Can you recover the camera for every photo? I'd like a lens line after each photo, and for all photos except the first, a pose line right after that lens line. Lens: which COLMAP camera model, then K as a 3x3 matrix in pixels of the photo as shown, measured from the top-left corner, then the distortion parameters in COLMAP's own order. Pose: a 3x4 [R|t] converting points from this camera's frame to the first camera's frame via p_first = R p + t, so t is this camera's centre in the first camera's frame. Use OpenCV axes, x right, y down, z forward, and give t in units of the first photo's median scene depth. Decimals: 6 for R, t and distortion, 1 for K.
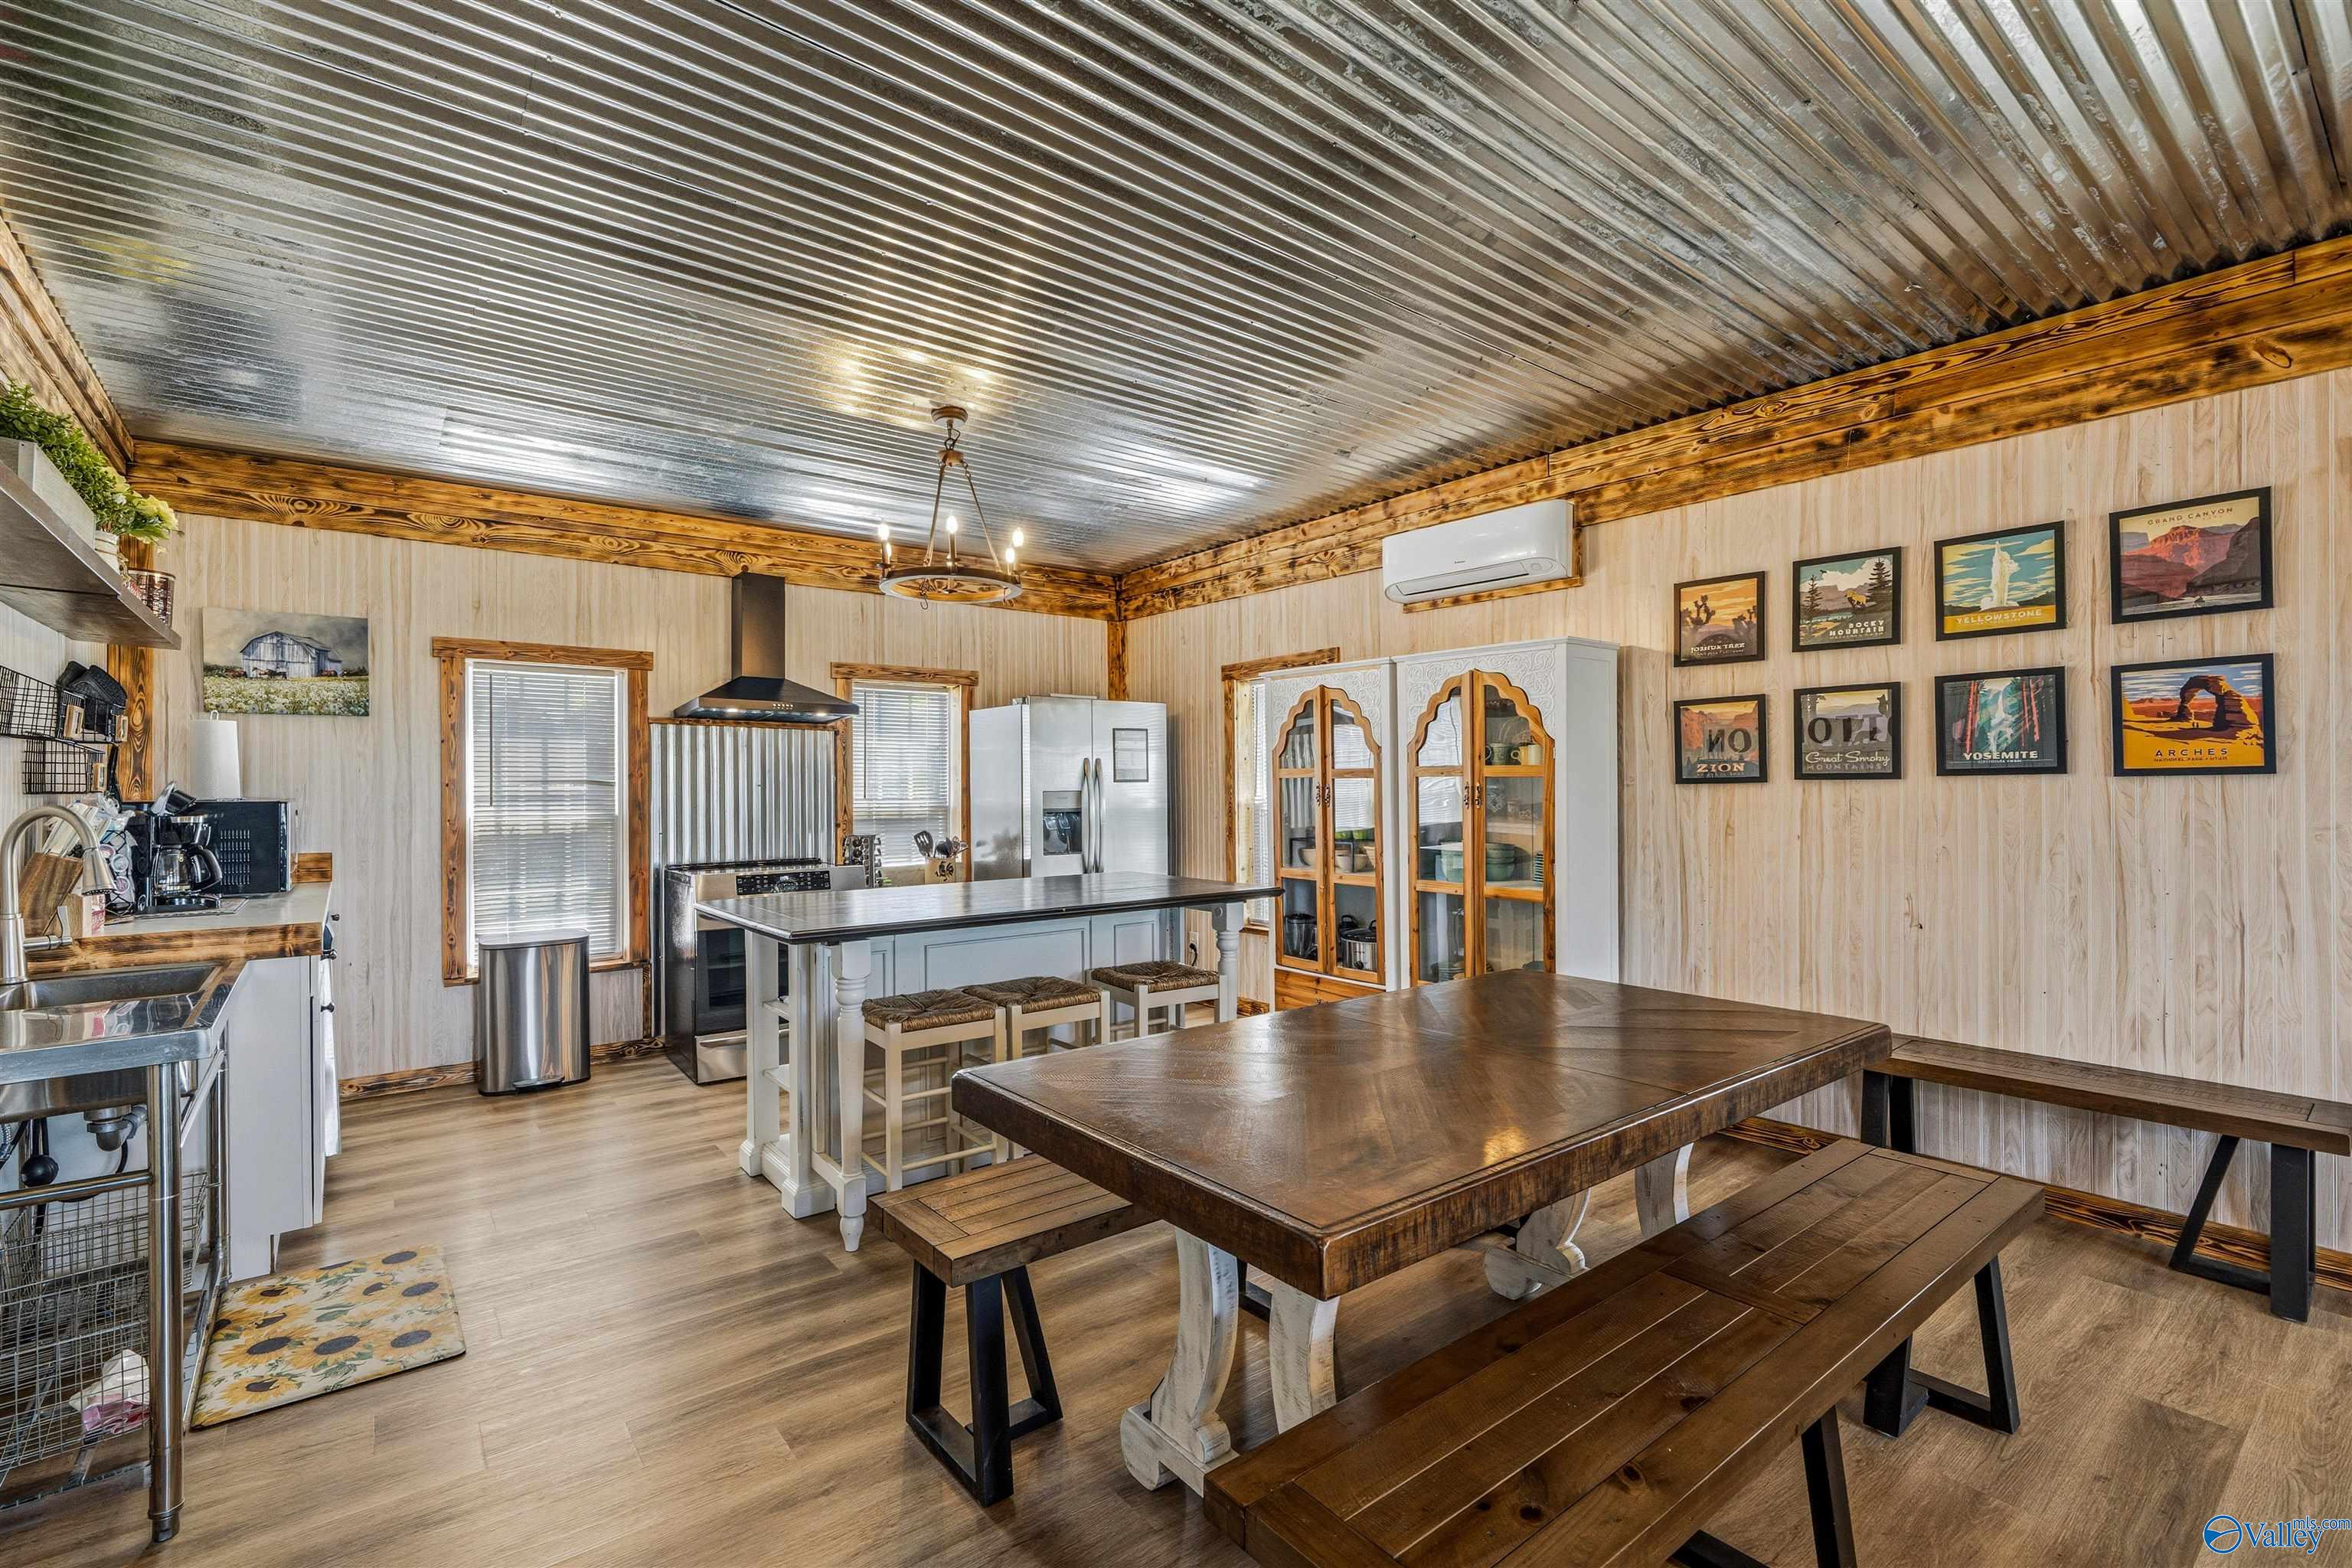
lens RADIAL K [[1040.5, 0, 1169.6], [0, 1040.5, 785.3], [0, 0, 1]] dist [0.002617, -0.000253]
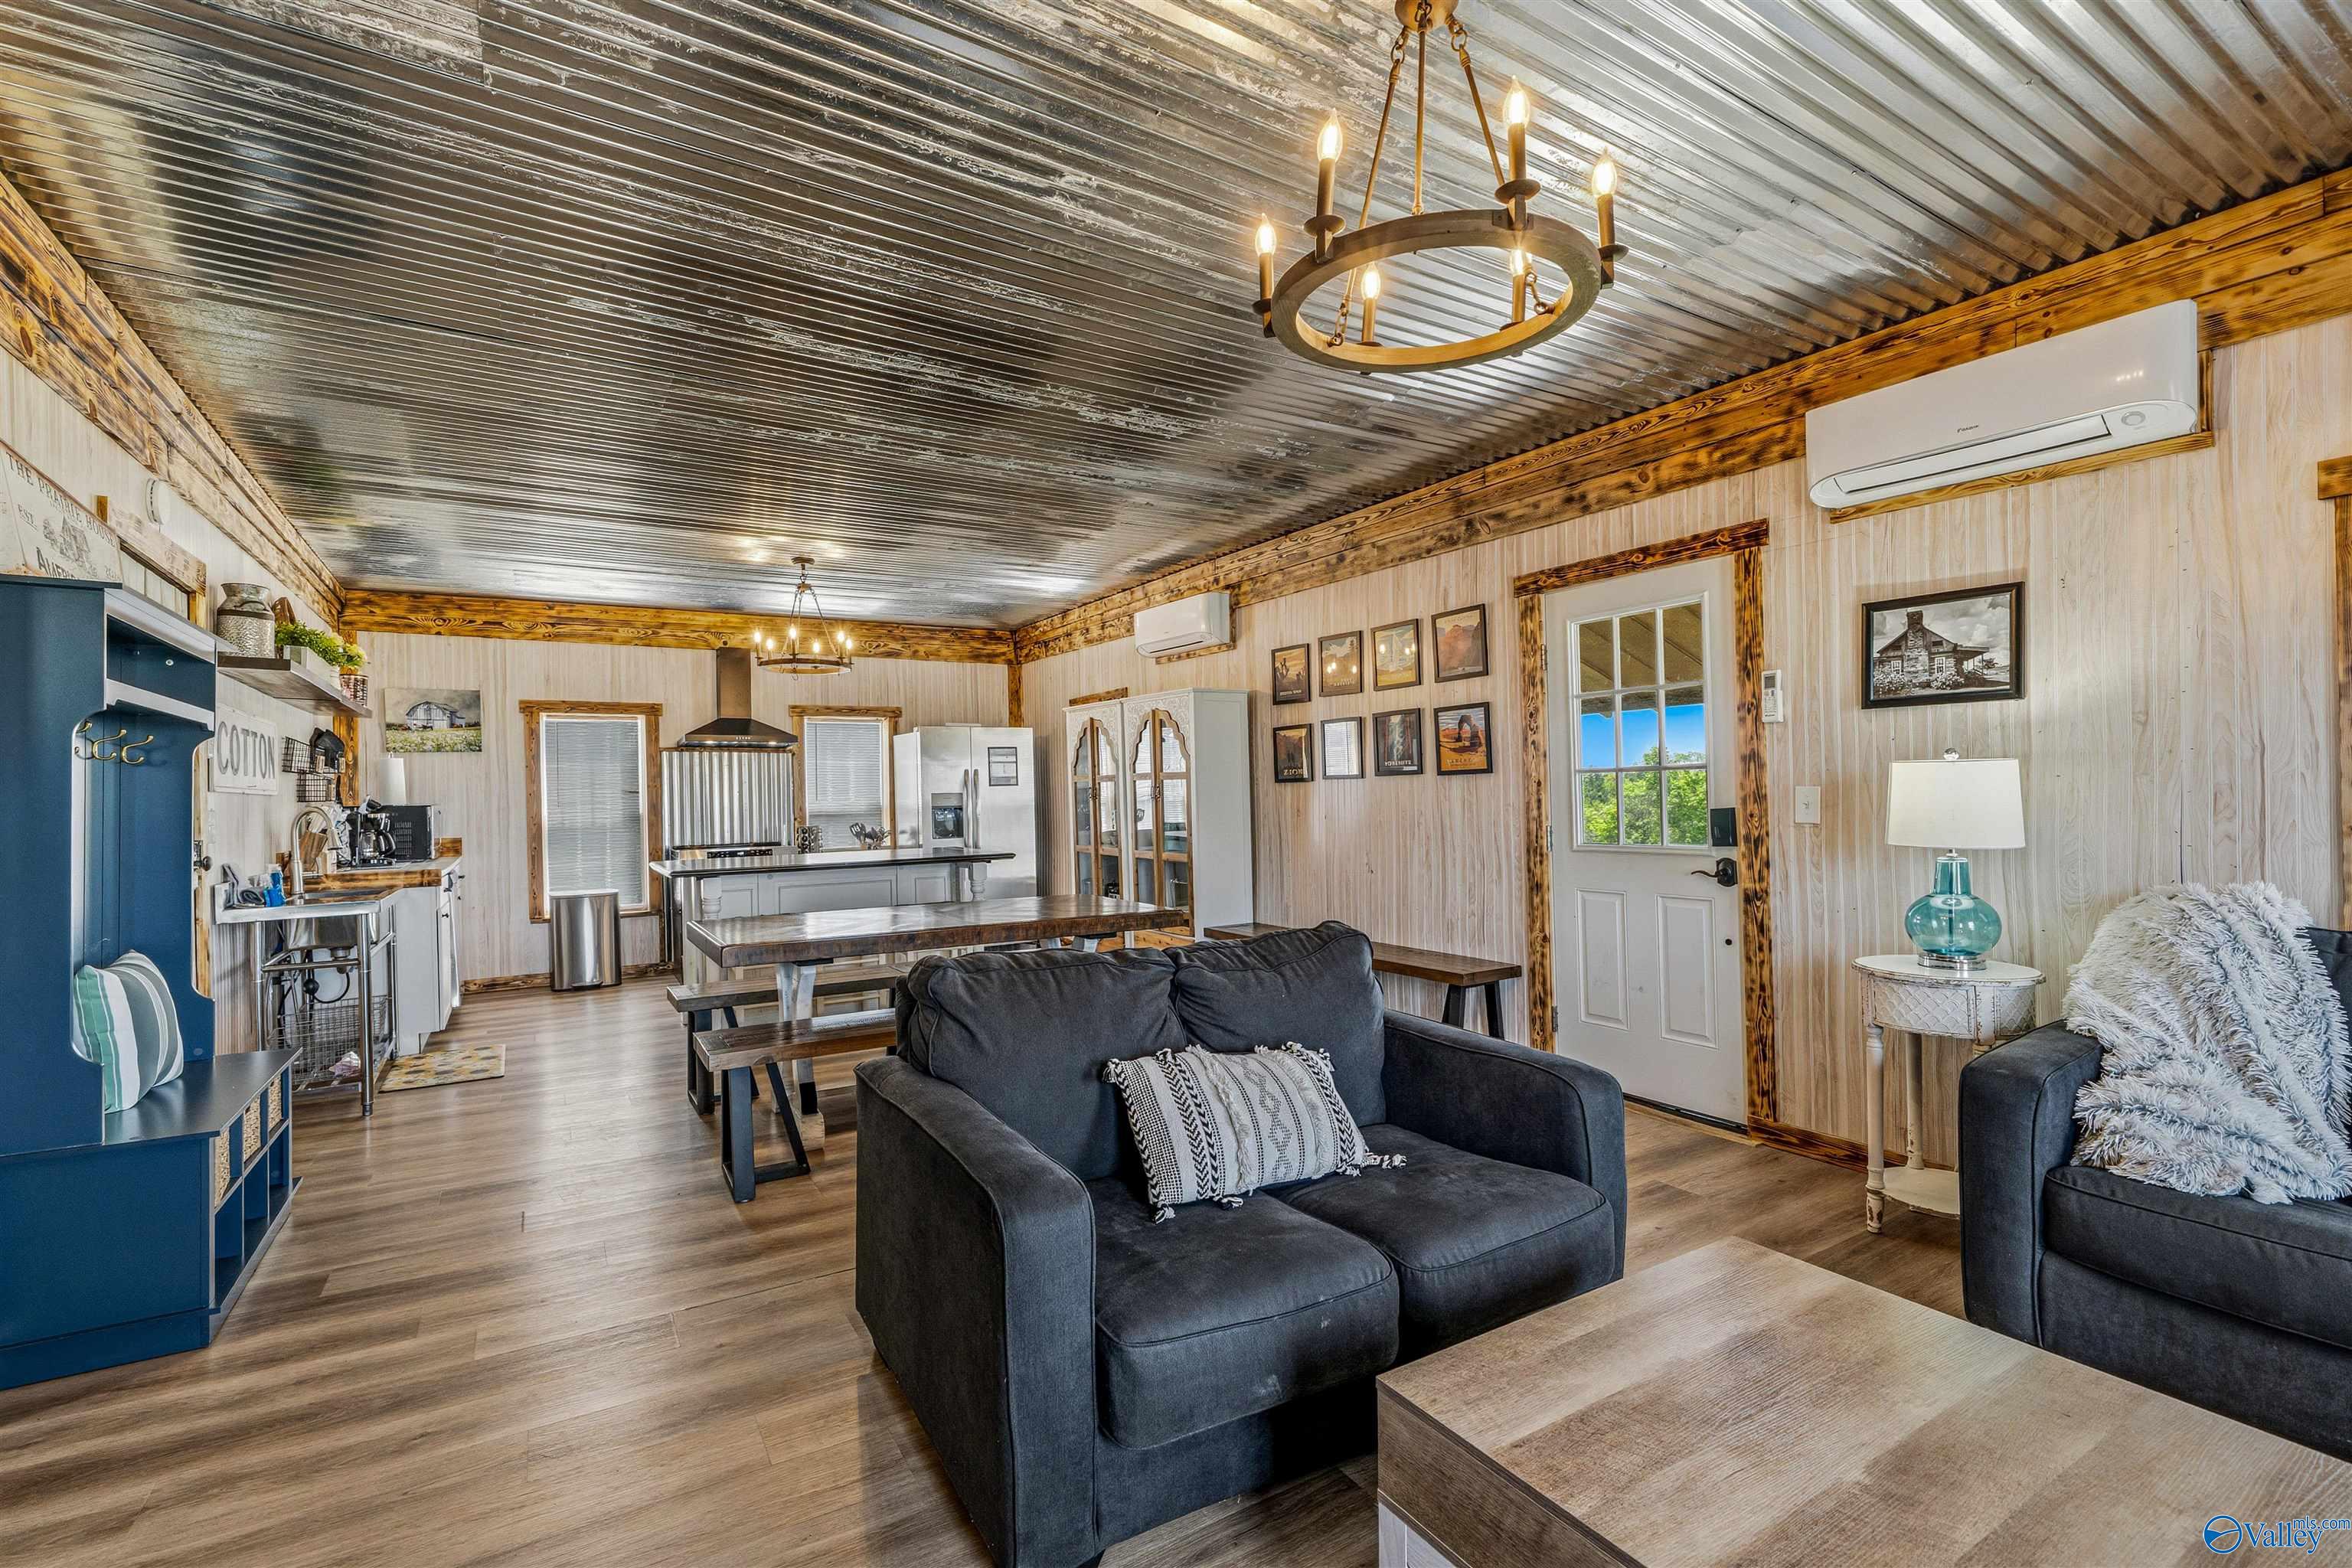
lens RADIAL K [[1040.5, 0, 1169.2], [0, 1040.5, 792.8], [0, 0, 1]] dist [0.002617, -0.000253]
pose [[0.993393, -0.013898, -0.113920, 0.456489], [0.014550, 0.999882, 0.004900, 0.003305], [0.113839, -0.006525, 0.993478, -0.462259]]
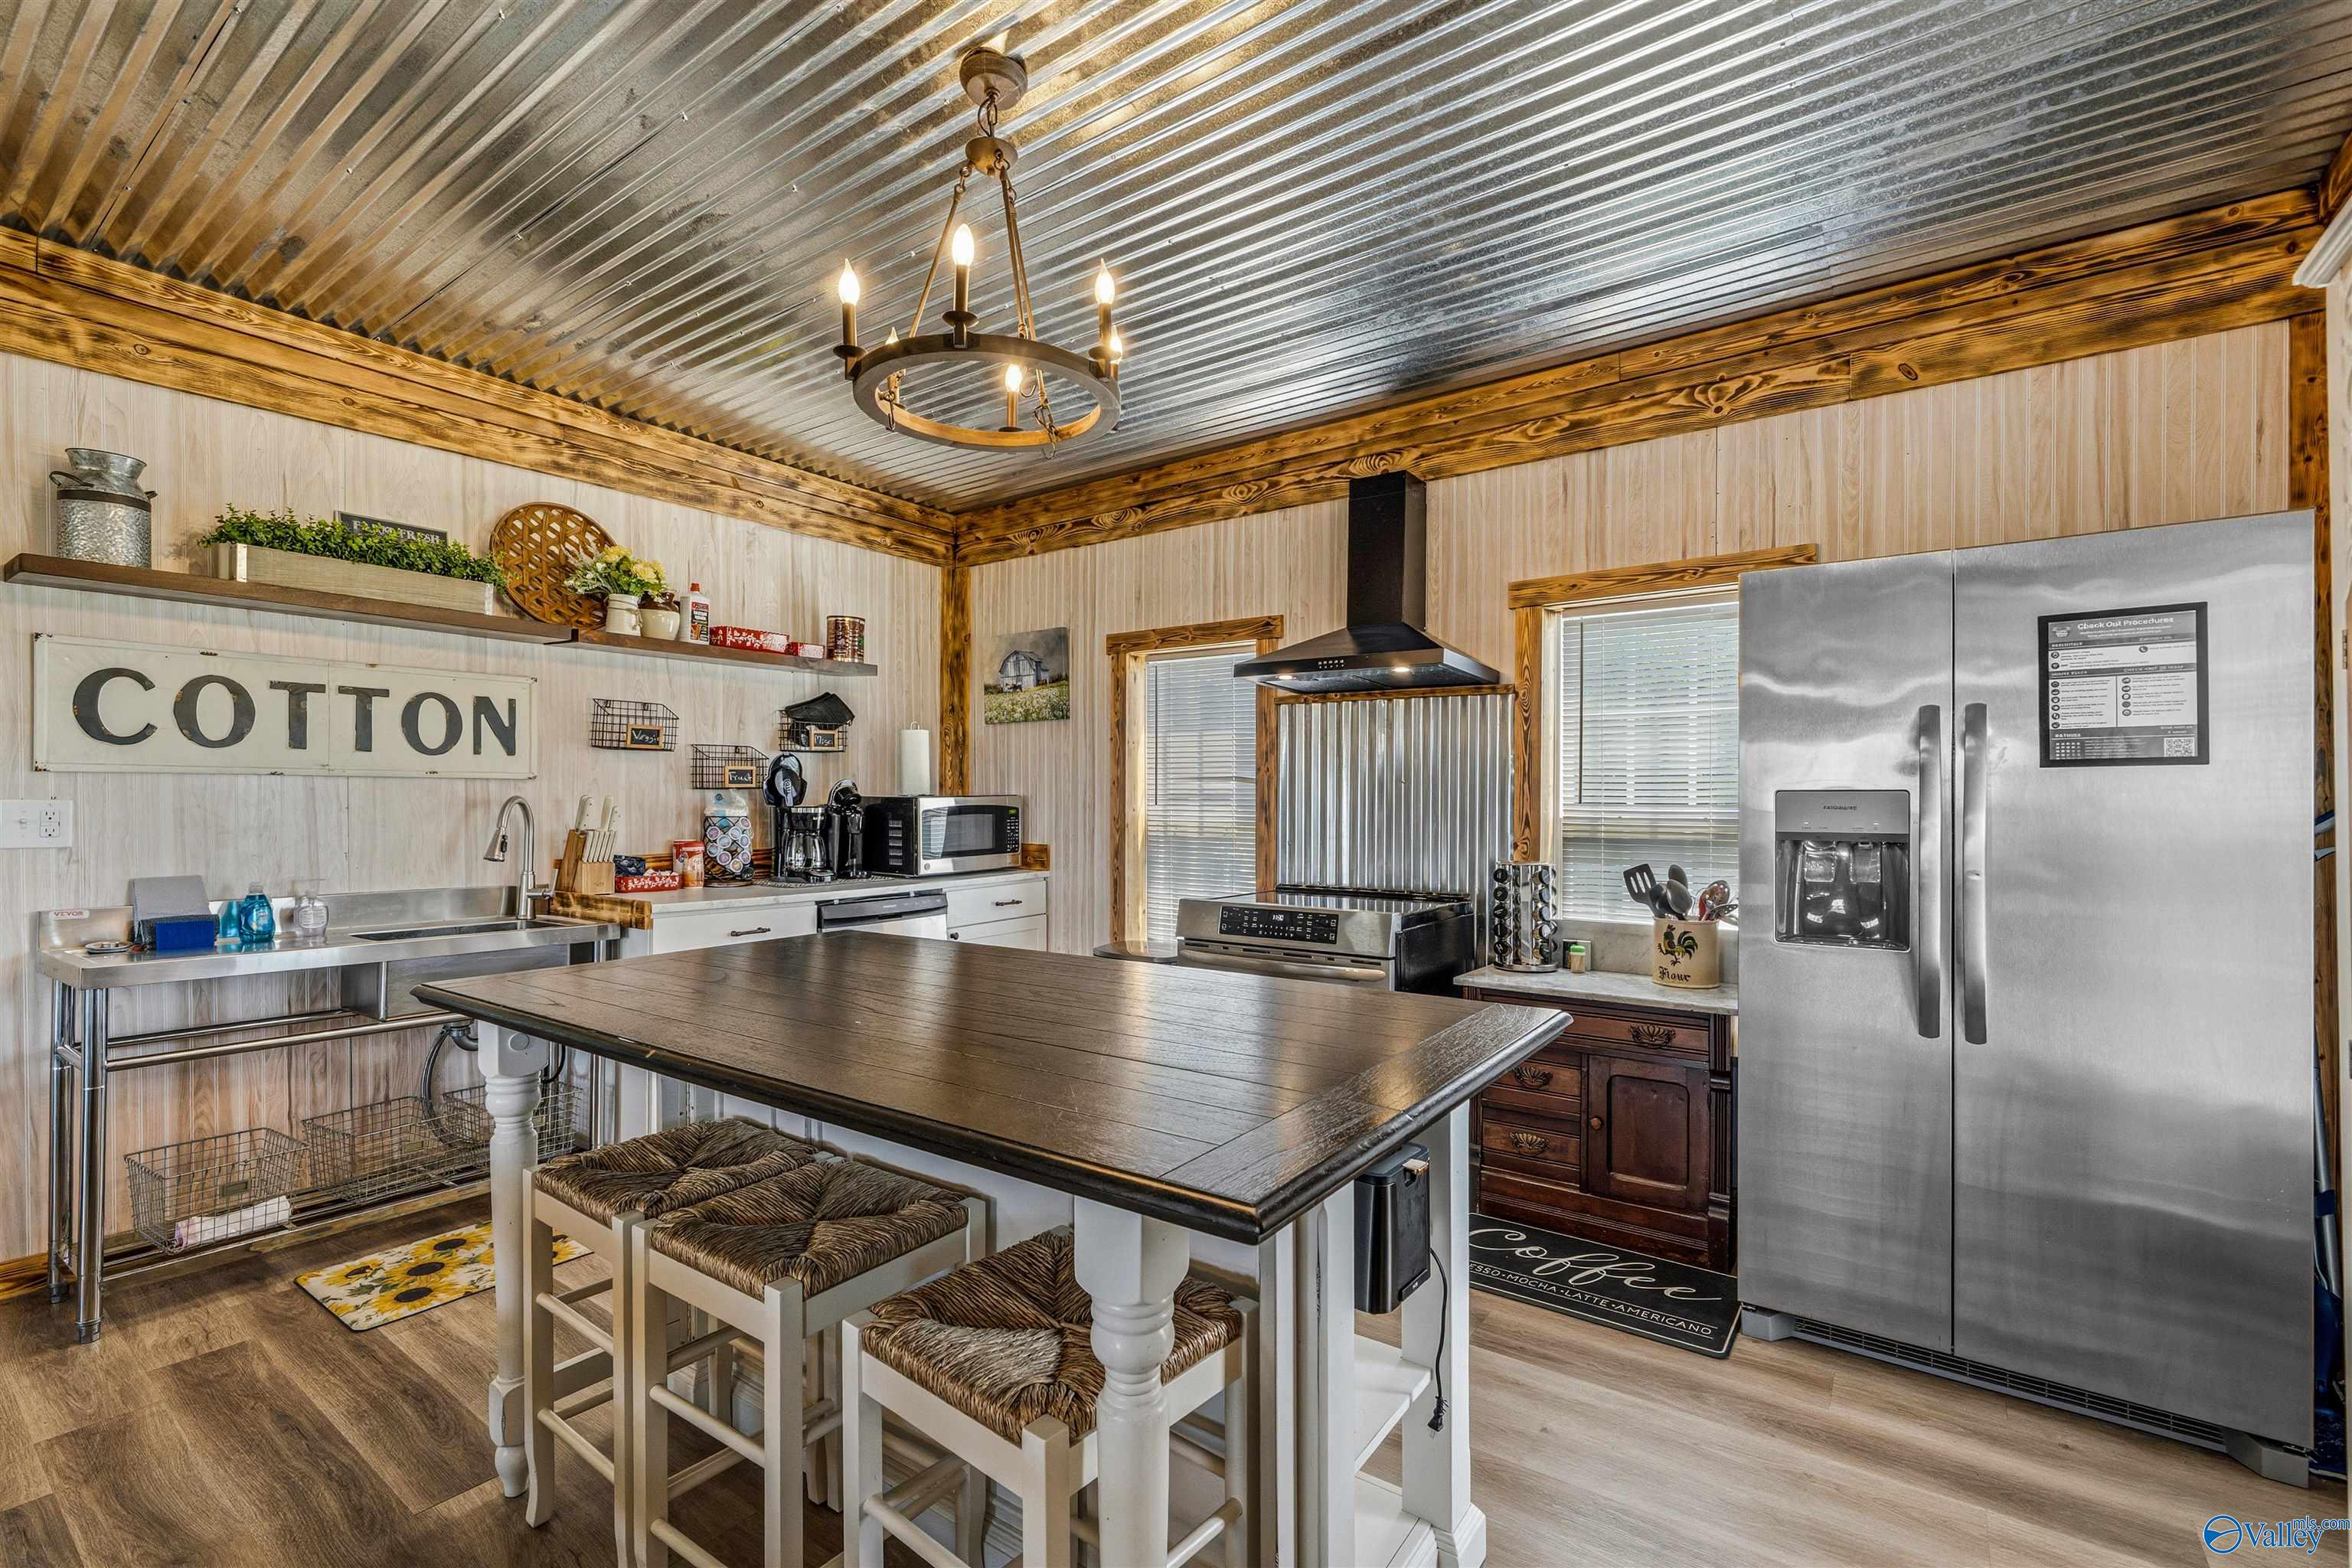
lens RADIAL K [[1040.5, 0, 1162.9], [0, 1040.5, 798.6], [0, 0, 1]] dist [0.002617, -0.000253]
pose [[0.268082, 0.009075, -0.963353, 0.287850], [0.002809, 0.999944, 0.010201, 0.004966], [0.963392, -0.005441, 0.268042, 0.818141]]
